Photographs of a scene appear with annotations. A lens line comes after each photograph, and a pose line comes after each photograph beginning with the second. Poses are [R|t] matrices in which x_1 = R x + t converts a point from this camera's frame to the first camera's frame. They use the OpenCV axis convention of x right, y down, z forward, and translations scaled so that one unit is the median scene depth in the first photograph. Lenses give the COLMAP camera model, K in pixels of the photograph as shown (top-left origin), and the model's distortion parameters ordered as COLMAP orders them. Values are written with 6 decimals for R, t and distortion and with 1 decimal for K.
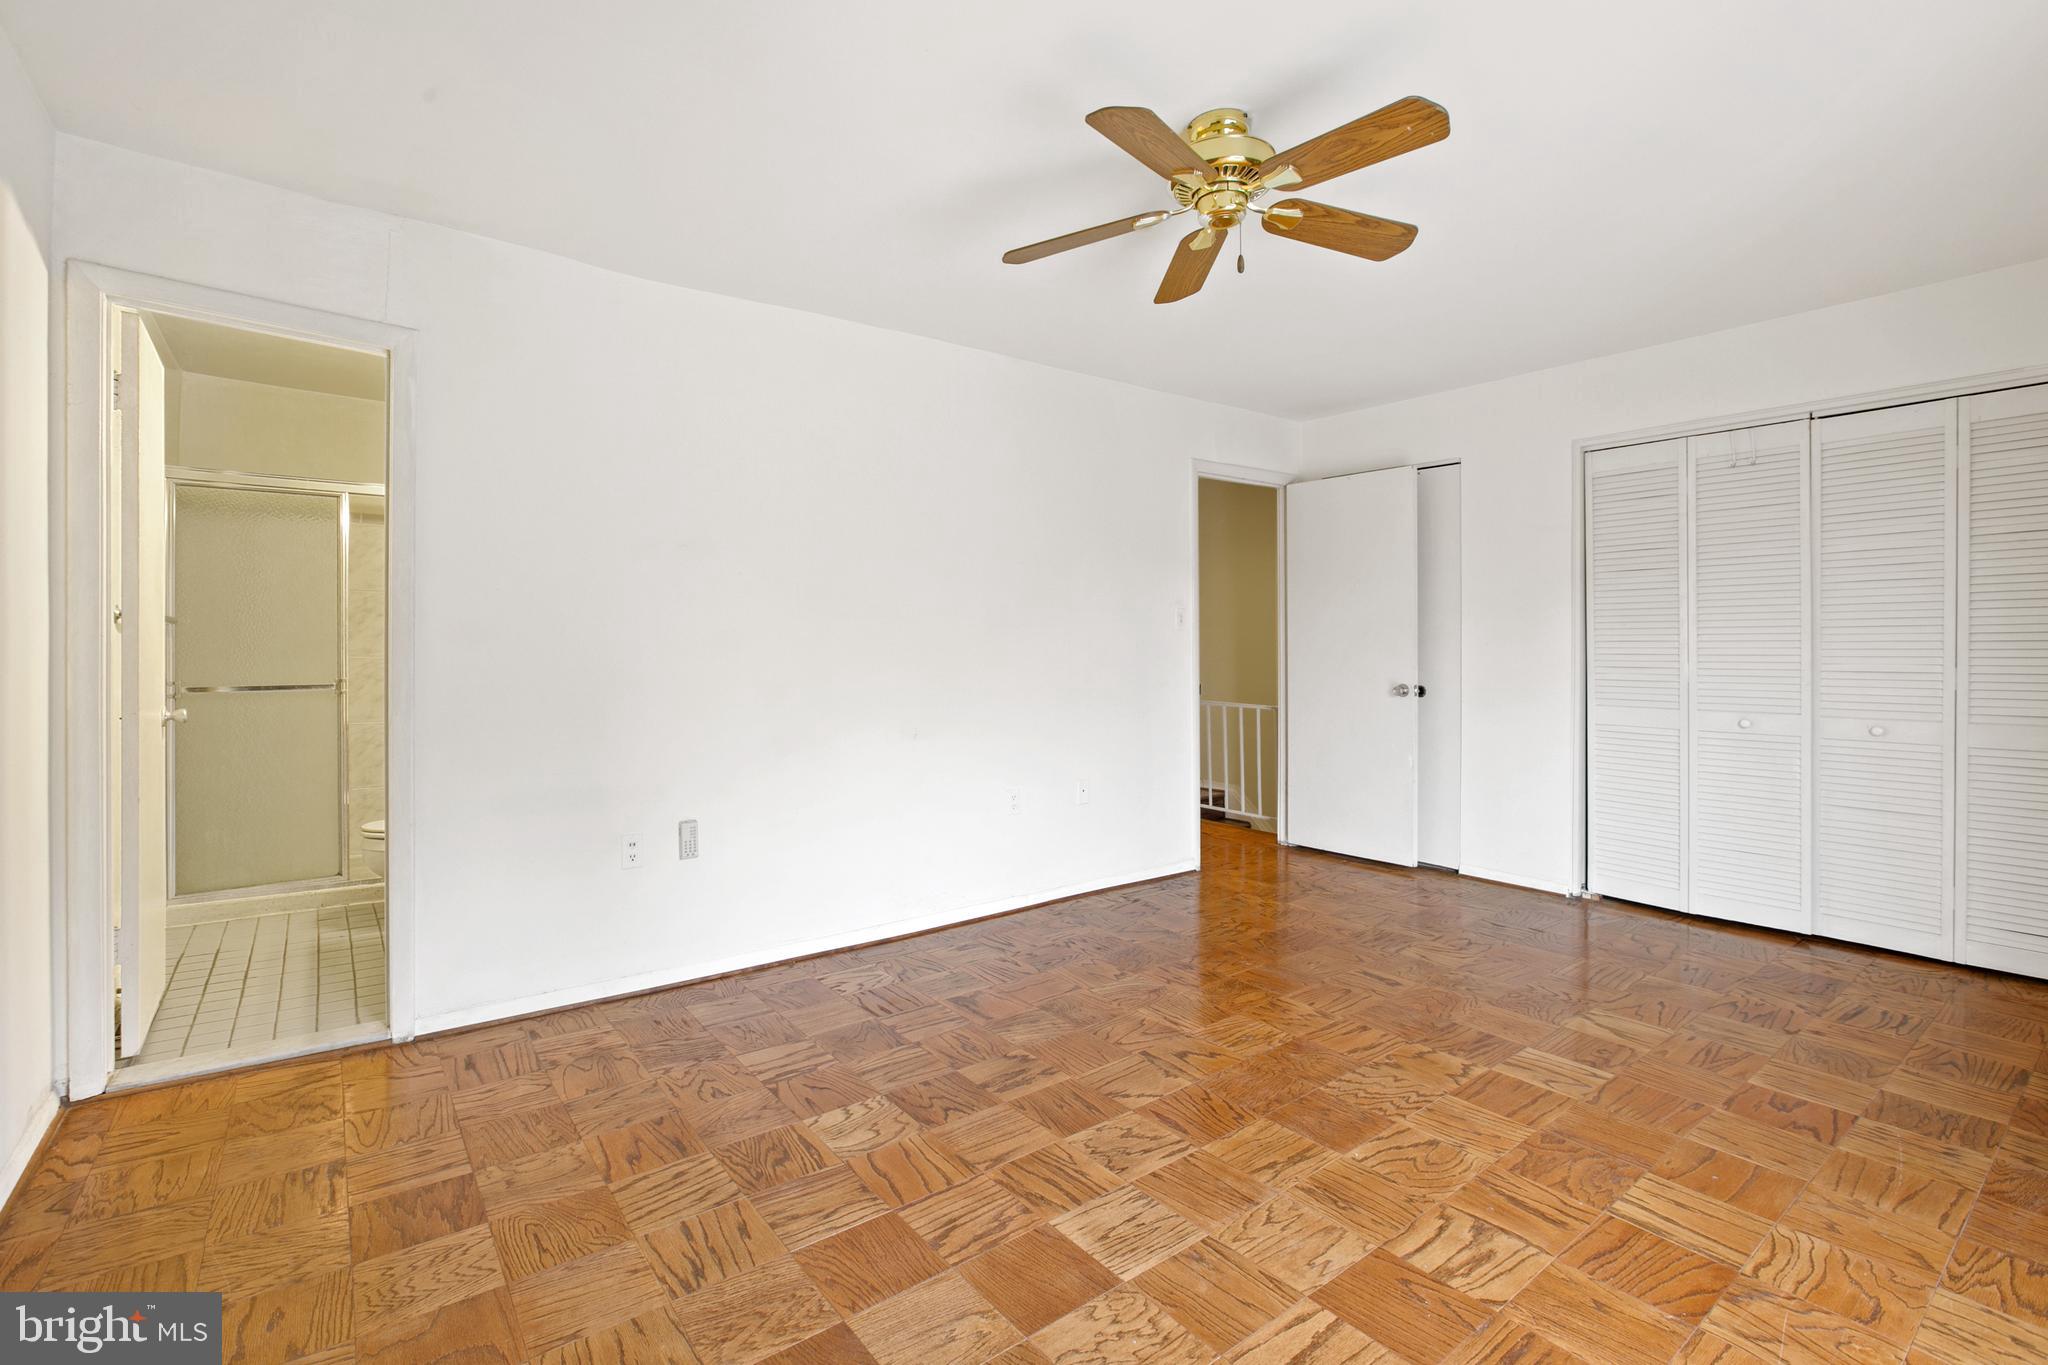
lens RADIAL K [[954.8, 0, 1026.8], [0, 954.8, 656.0], [0, 0, 1]] dist [-0.038818, 0.021699]
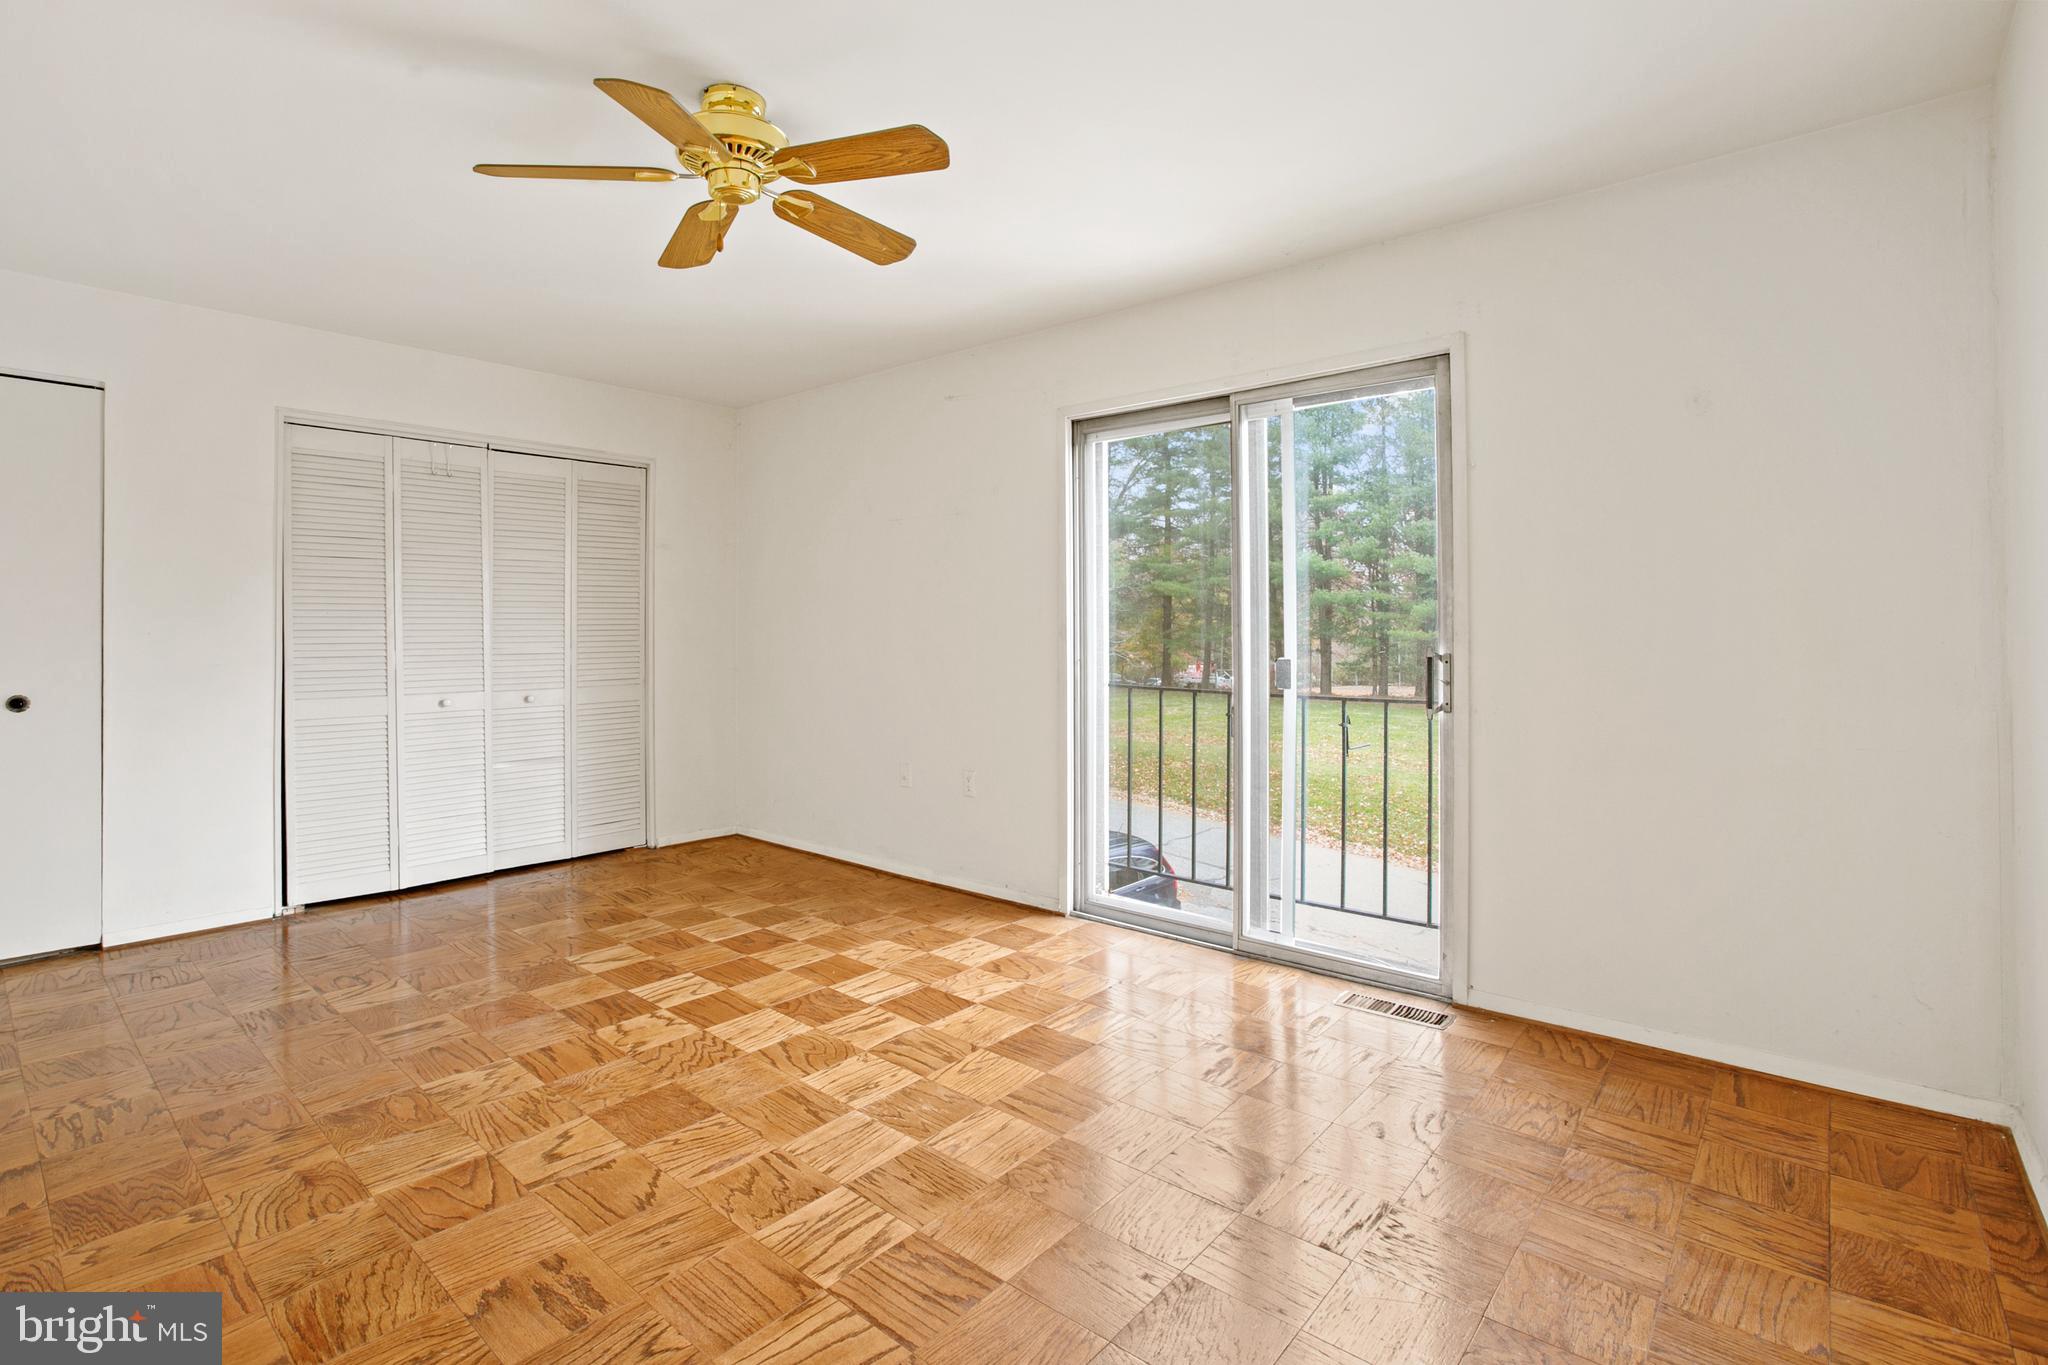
lens RADIAL K [[954.8, 0, 1015.1], [0, 954.8, 625.9], [0, 0, 1]] dist [-0.038818, 0.021699]
pose [[-0.202587, 0.008127, 0.979230, -0.573502], [0.013974, 0.999888, -0.005408, -0.006742], [-0.979164, 0.012588, -0.202678, 0.659716]]
